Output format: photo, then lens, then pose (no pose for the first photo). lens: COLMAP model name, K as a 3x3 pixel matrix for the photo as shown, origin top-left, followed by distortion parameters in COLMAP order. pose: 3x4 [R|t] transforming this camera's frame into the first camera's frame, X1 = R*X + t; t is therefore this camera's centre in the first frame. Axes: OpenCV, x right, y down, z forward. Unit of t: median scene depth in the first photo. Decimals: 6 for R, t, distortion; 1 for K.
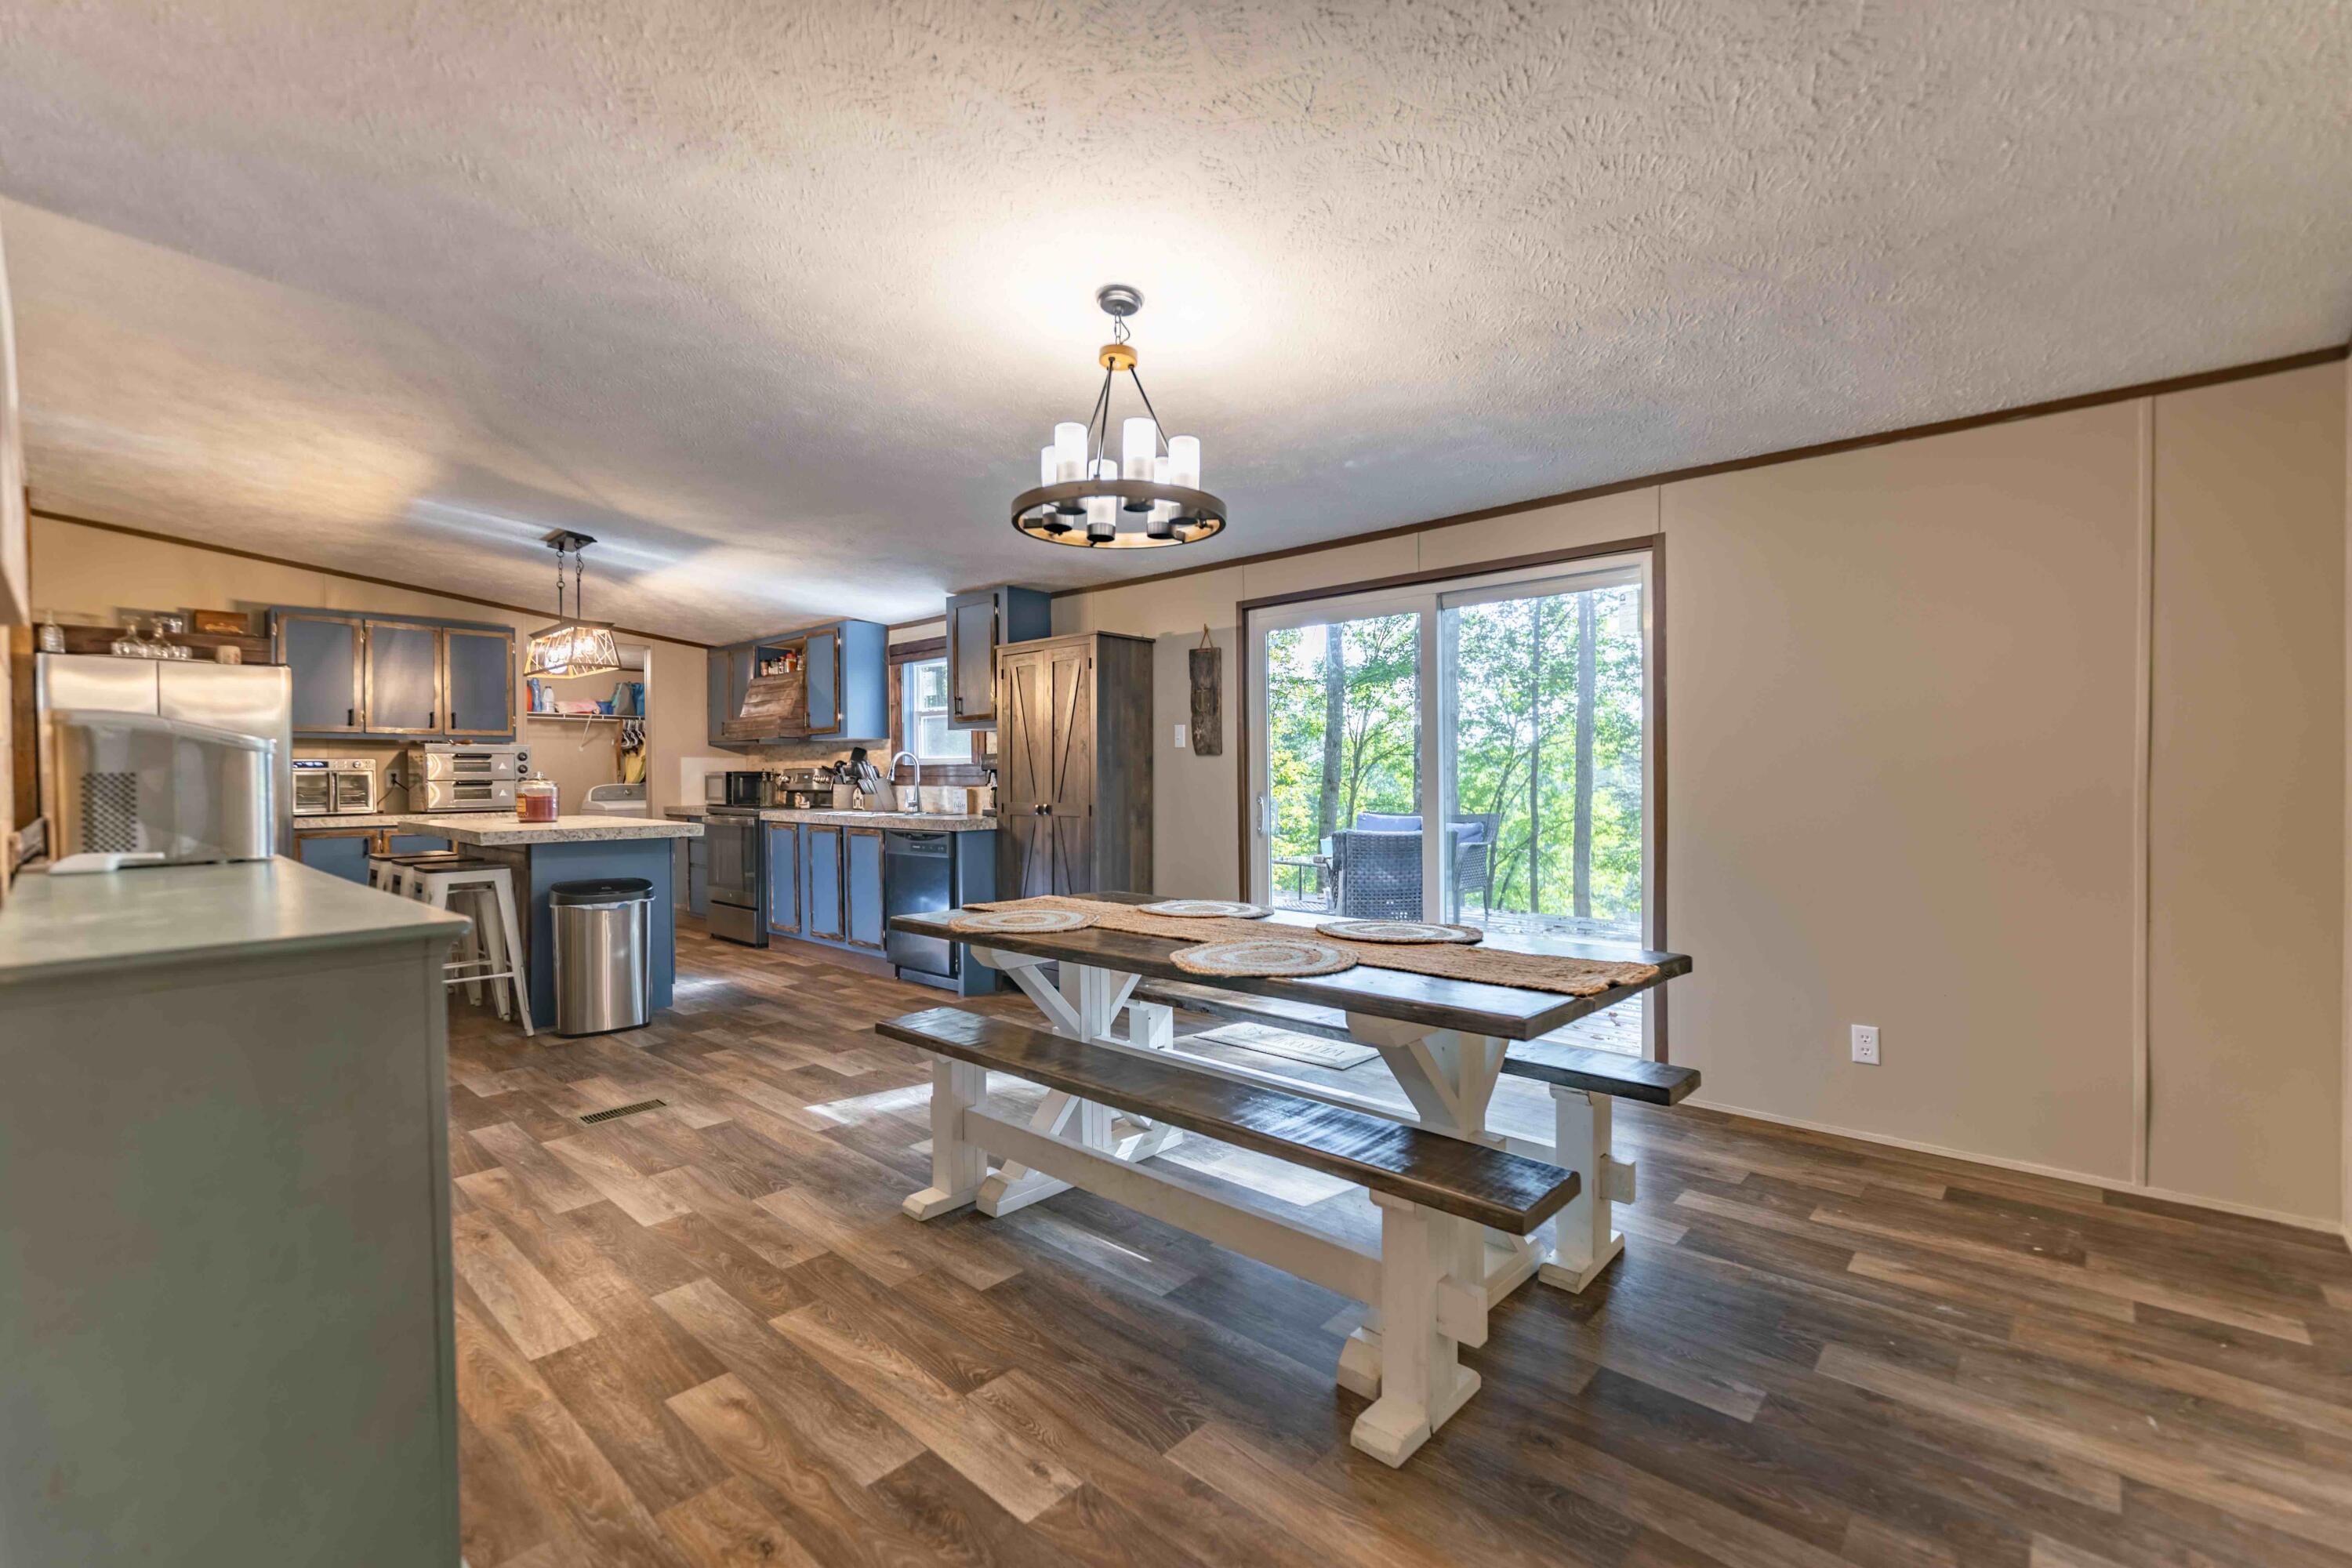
lens RADIAL K [[1020.8, 0, 1176.0], [0, 1020.8, 784.0], [0, 0, 1]] dist [0.009993, 0.000031]
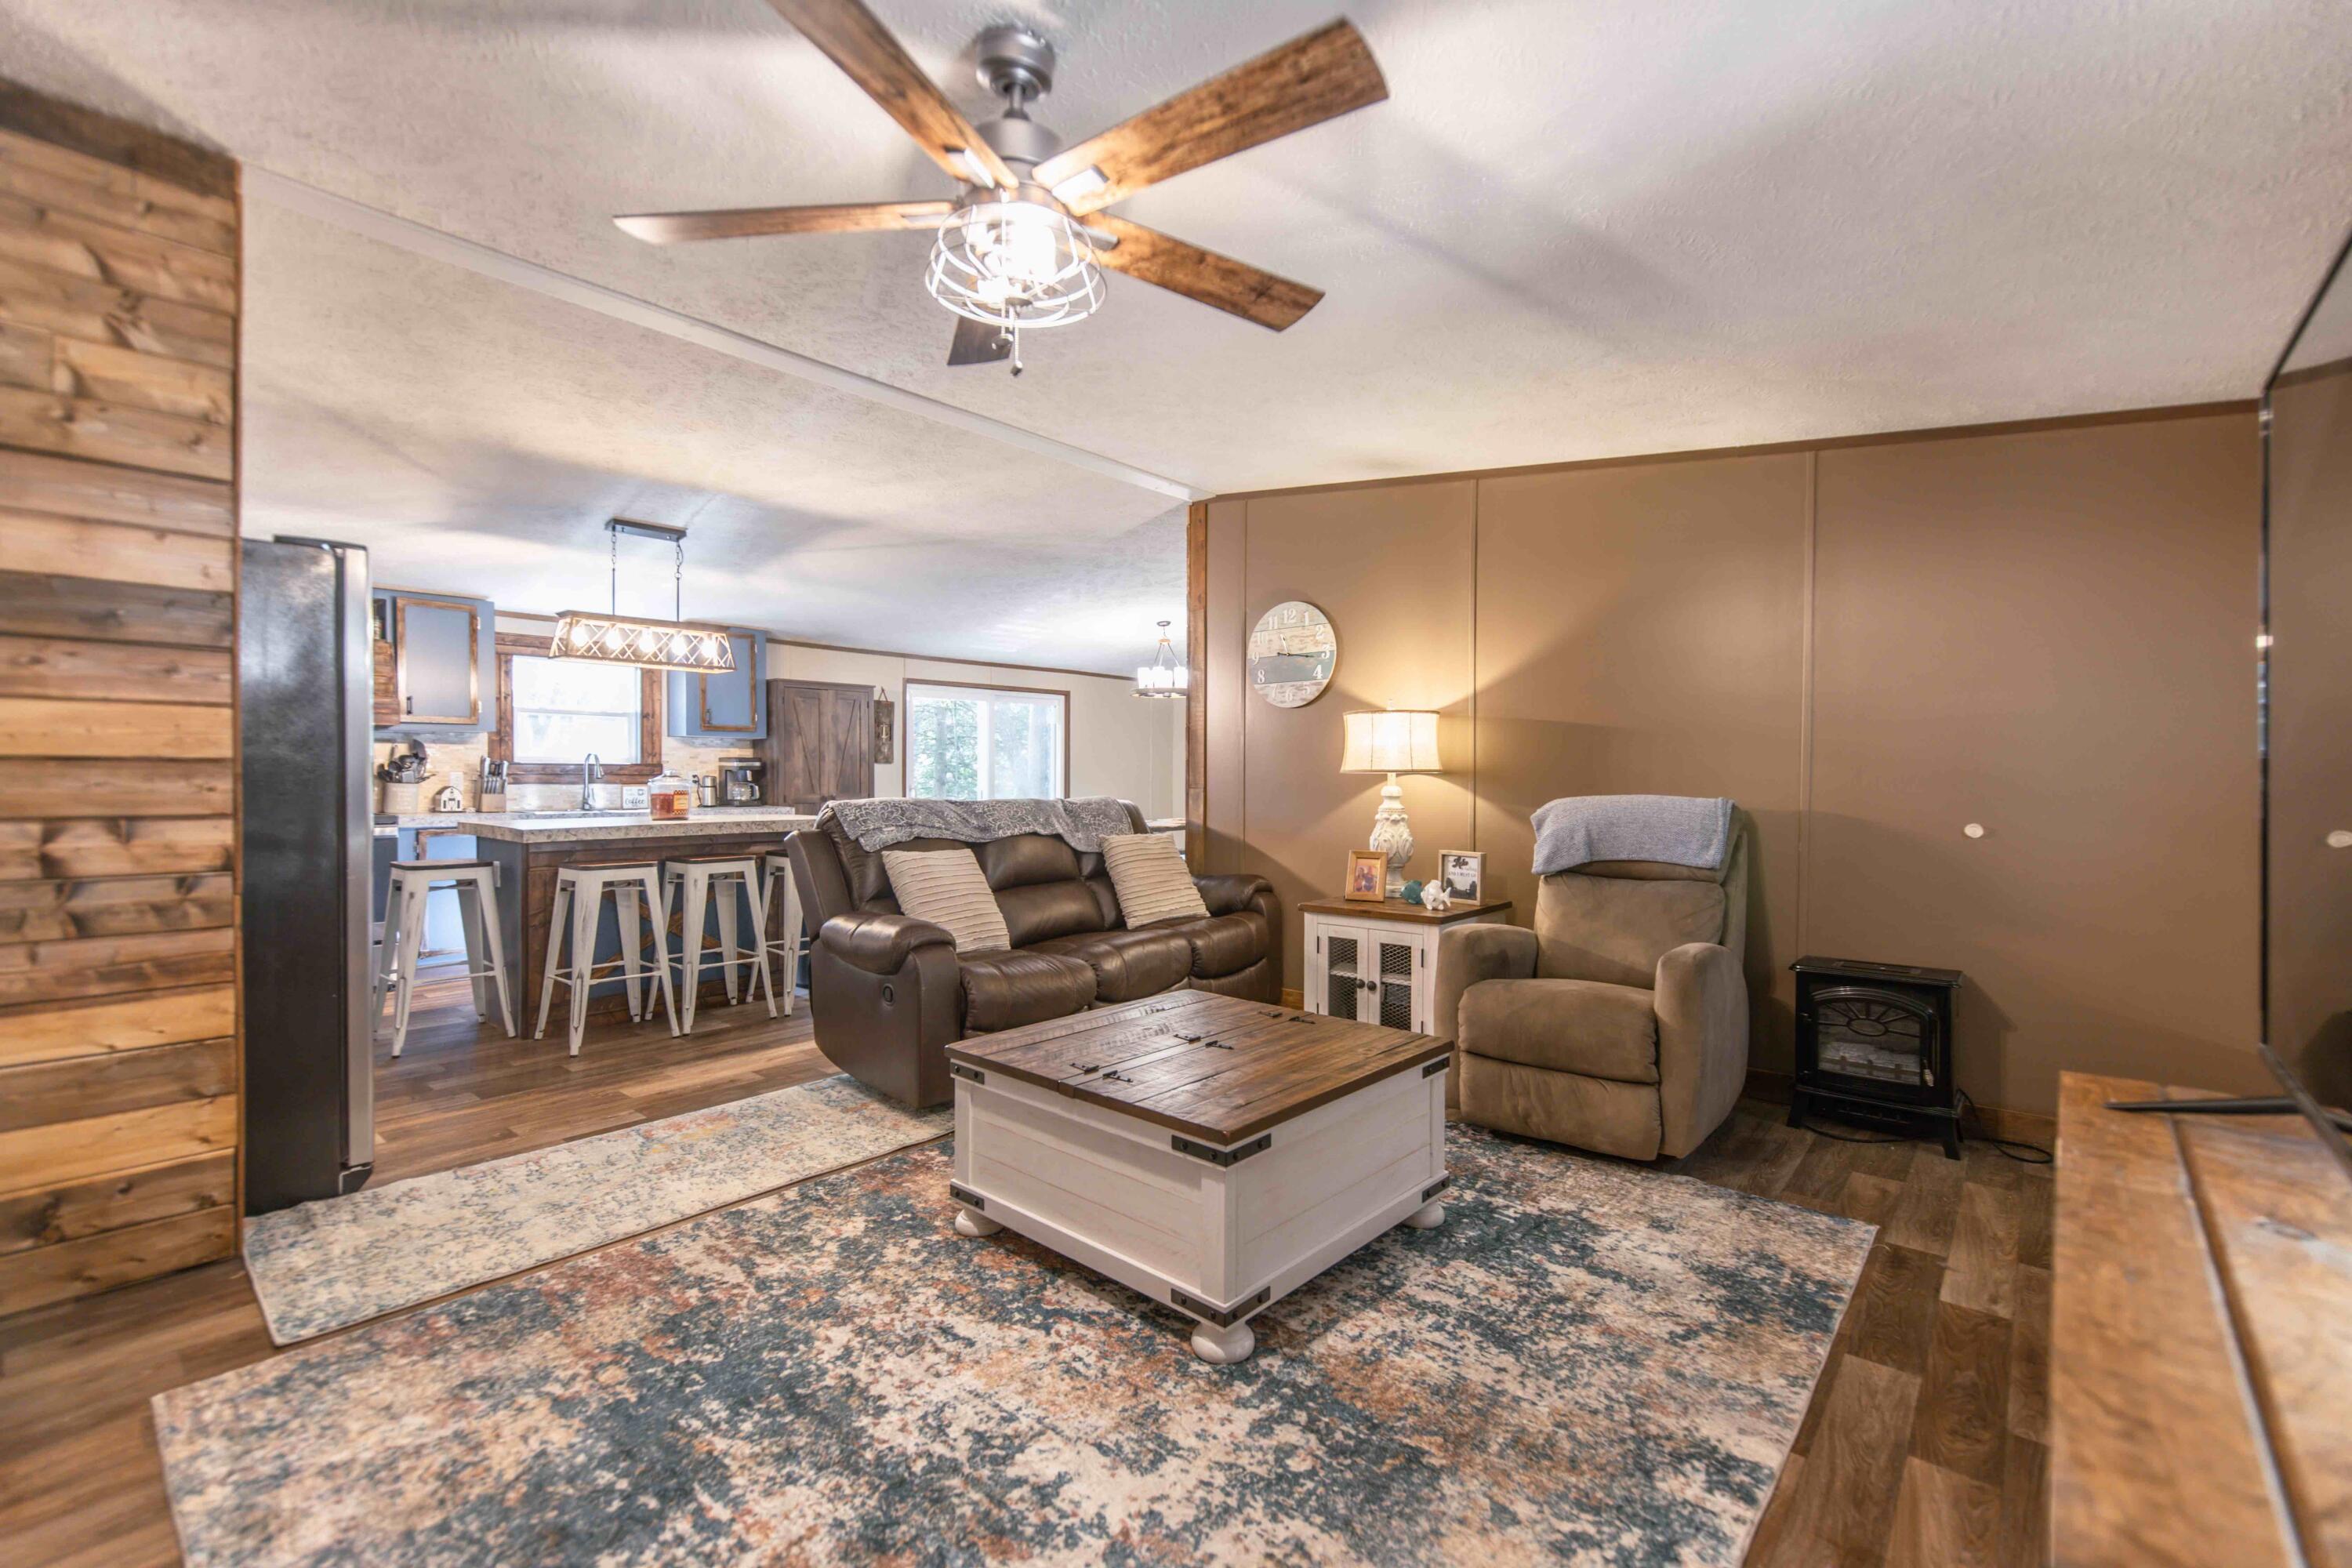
lens RADIAL K [[1020.8, 0, 1176.0], [0, 1020.8, 784.0], [0, 0, 1]] dist [0.009993, 0.000031]
pose [[-0.030505, -0.002980, 0.999530, -1.724907], [0.007879, 0.999964, 0.003222, 0.004288], [-0.999504, 0.007973, -0.030481, 0.585008]]
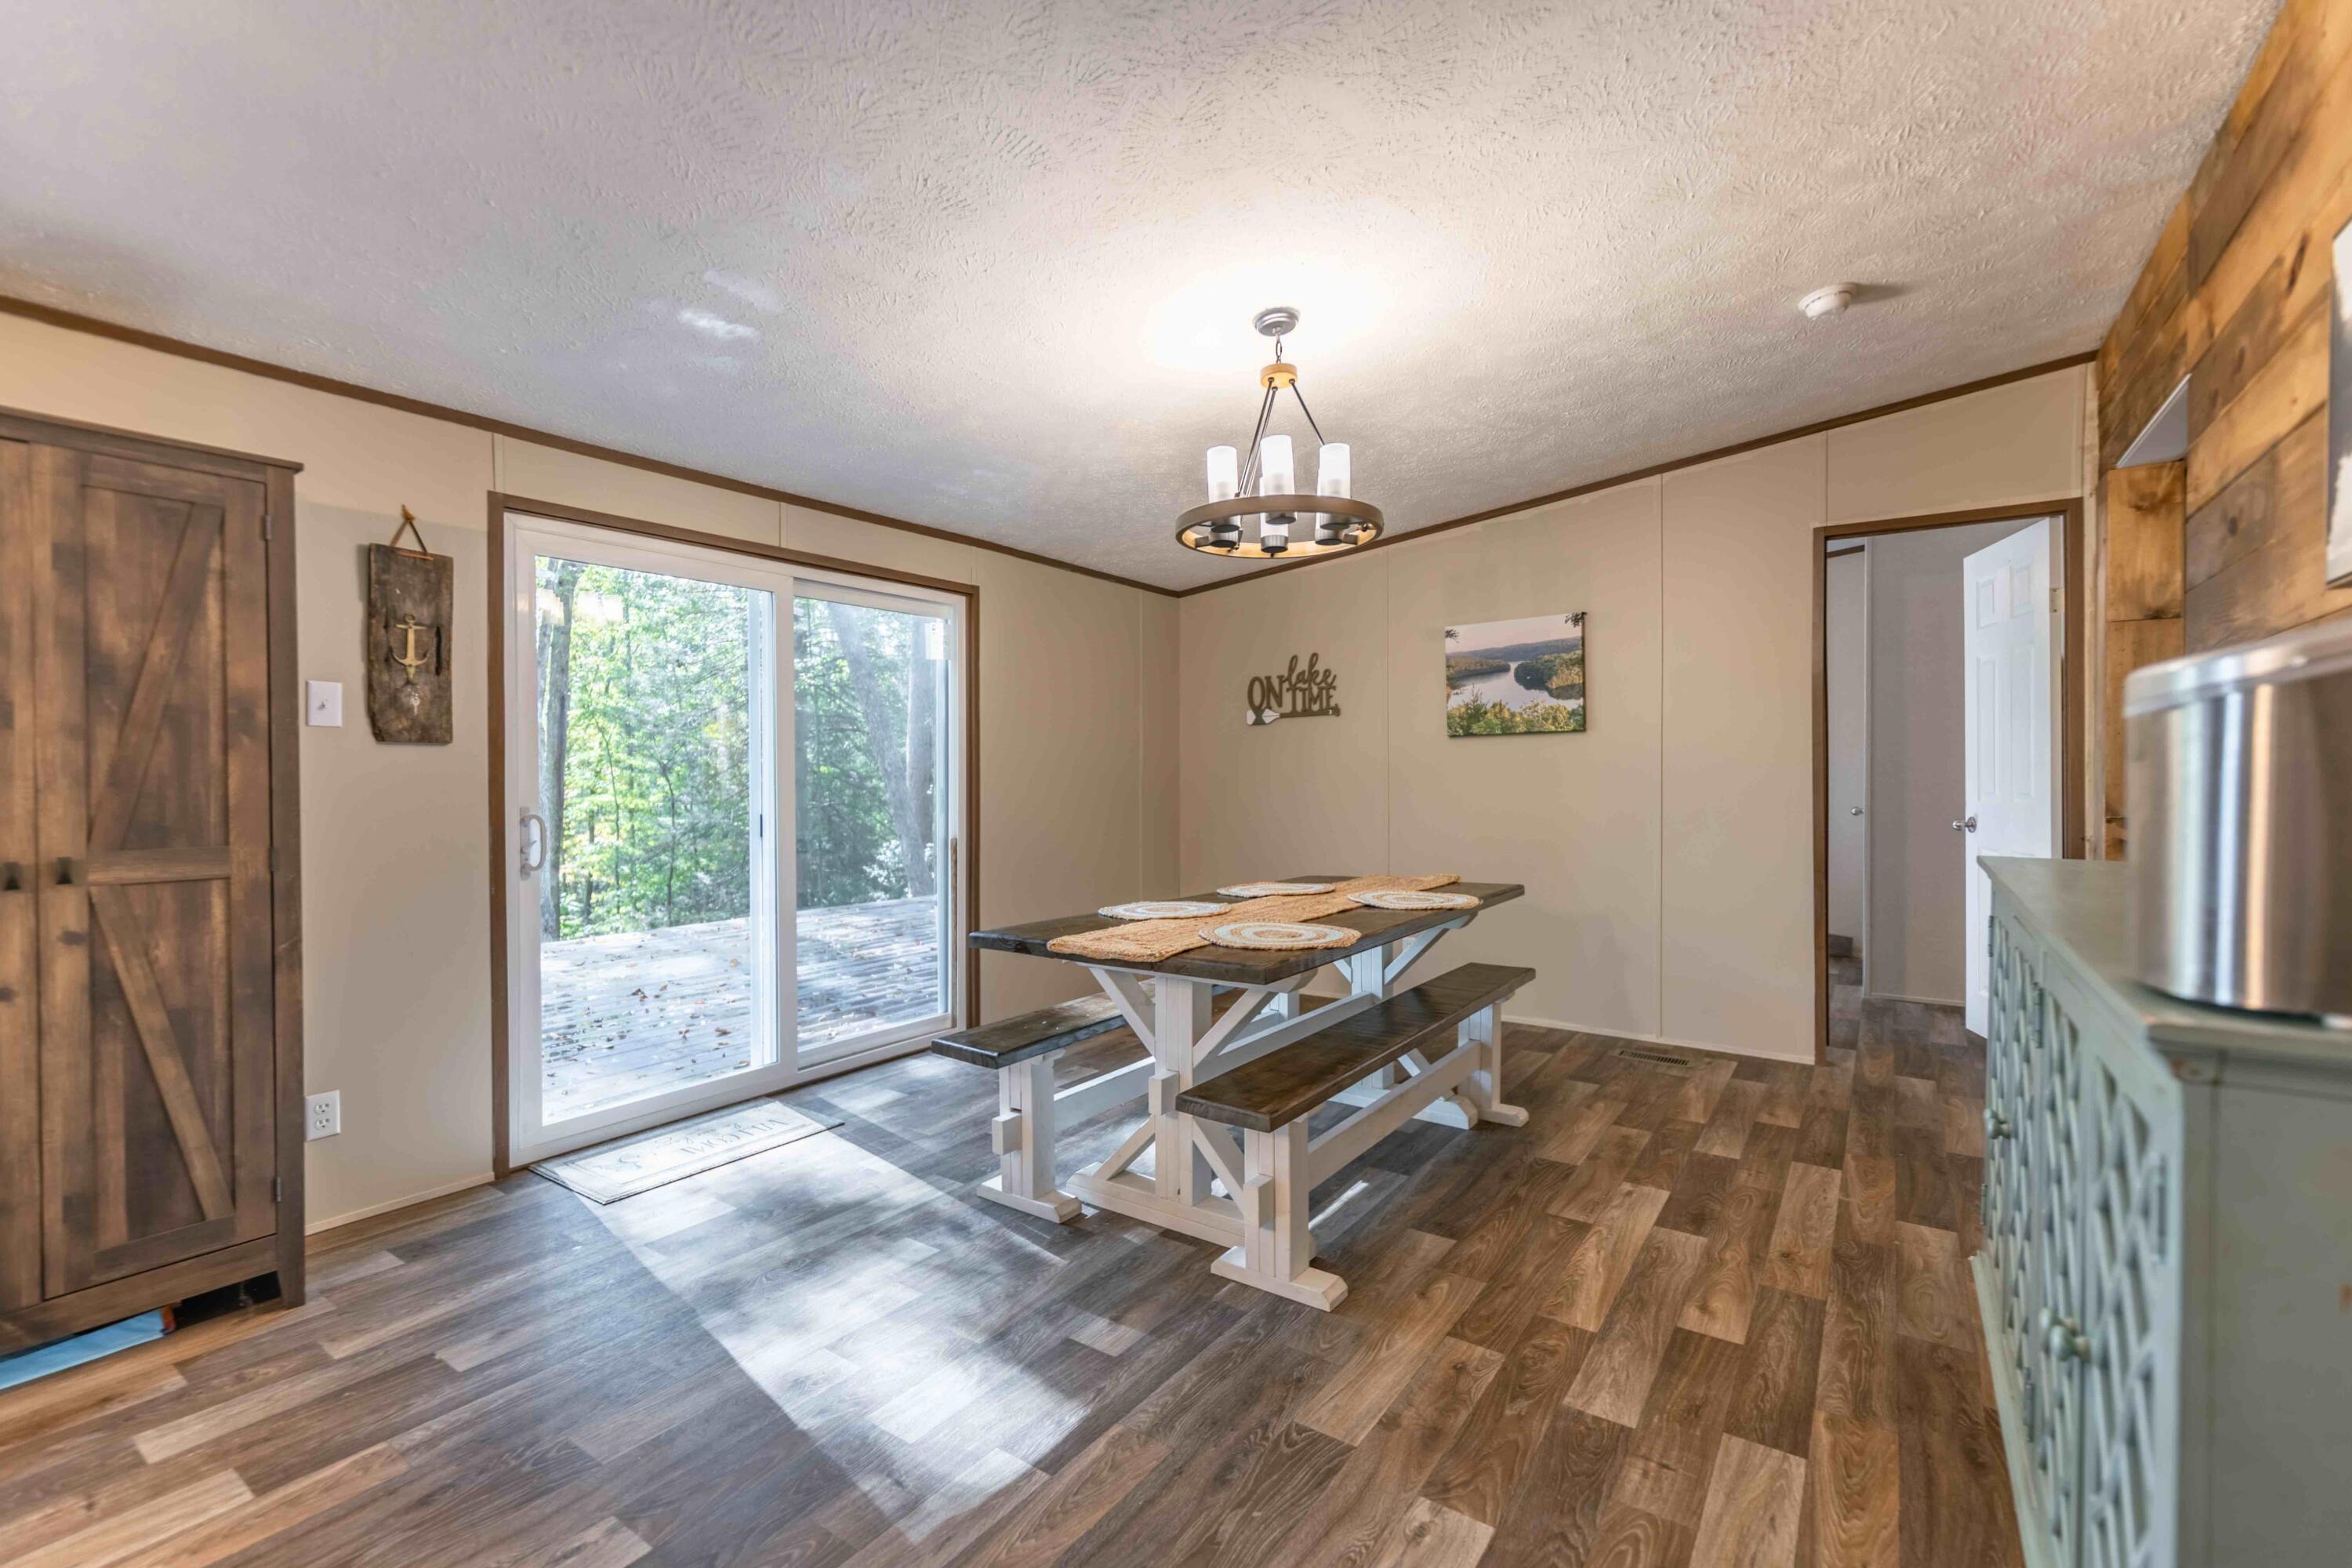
lens RADIAL K [[1020.8, 0, 1176.0], [0, 1020.8, 784.0], [0, 0, 1]] dist [0.009993, 0.000031]
pose [[-0.138842, -0.001825, 0.990313, -0.591587], [0.012311, 0.999918, 0.003569, -0.003603], [-0.990238, 0.012687, -0.138809, 0.688466]]
